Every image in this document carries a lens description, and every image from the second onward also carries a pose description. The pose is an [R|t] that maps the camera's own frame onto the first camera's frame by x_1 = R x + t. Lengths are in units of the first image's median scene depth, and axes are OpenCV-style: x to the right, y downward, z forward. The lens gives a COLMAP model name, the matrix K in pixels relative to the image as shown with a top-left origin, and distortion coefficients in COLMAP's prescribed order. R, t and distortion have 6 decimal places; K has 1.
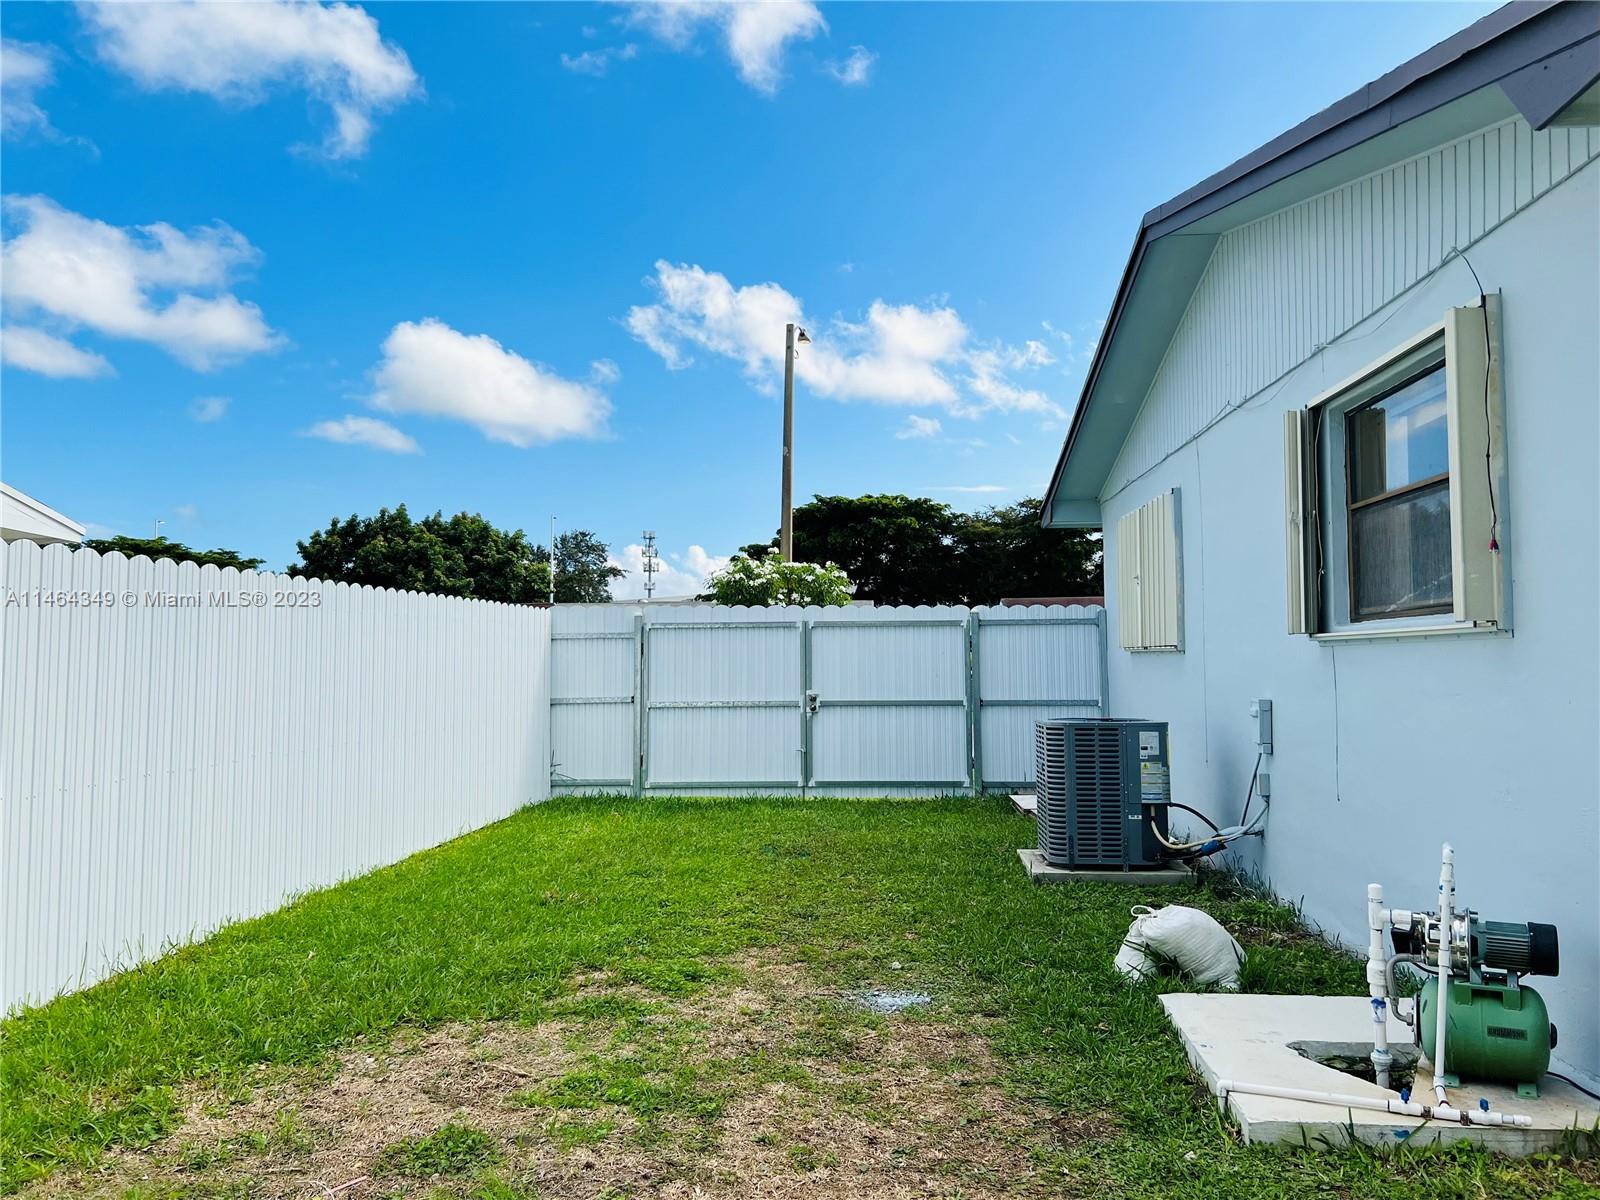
lens RADIAL K [[1177.7, 0, 794.8], [0, 1177.7, 608.4], [0, 0, 1]] dist [0.033610, -0.045124]
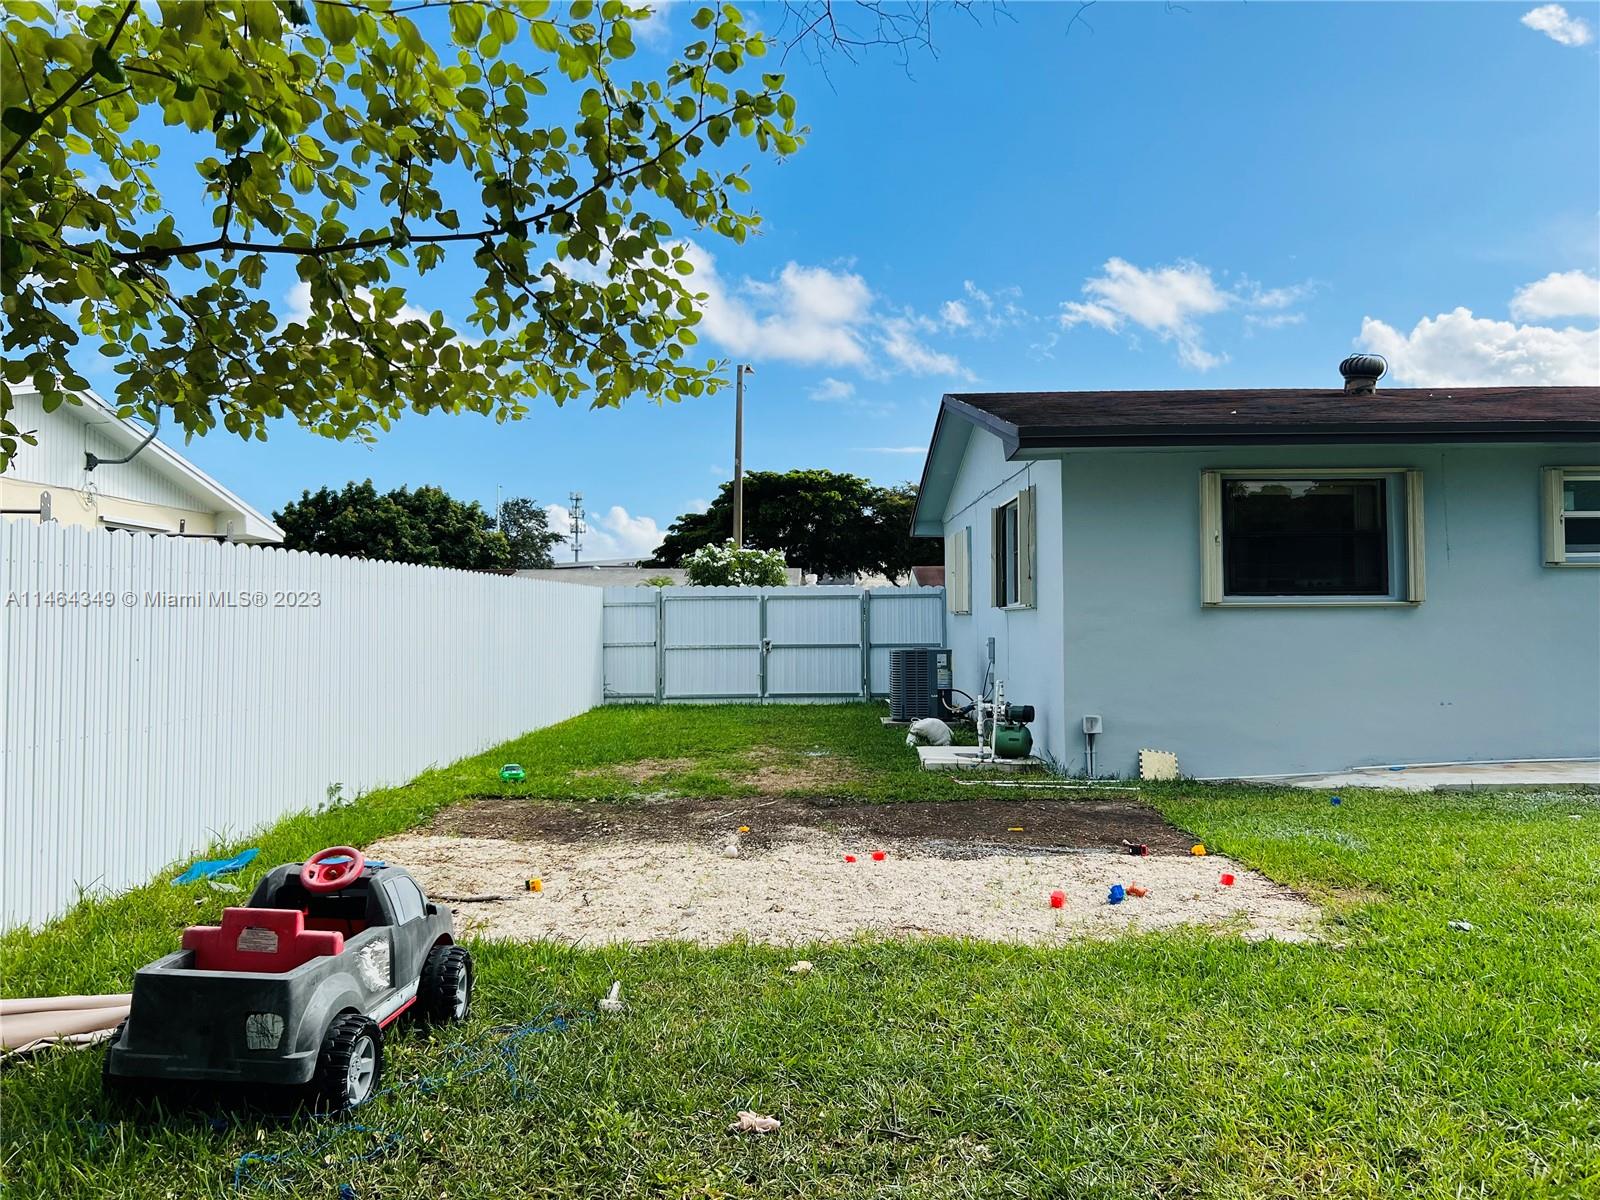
lens RADIAL K [[1177.7, 0, 807.2], [0, 1177.7, 587.9], [0, 0, 1]] dist [0.033610, -0.045124]
pose [[0.996737, -0.001576, 0.080697, -0.029999], [0.000021, 0.999814, 0.019269, -0.015377], [-0.080713, -0.019205, 0.996552, -0.311612]]
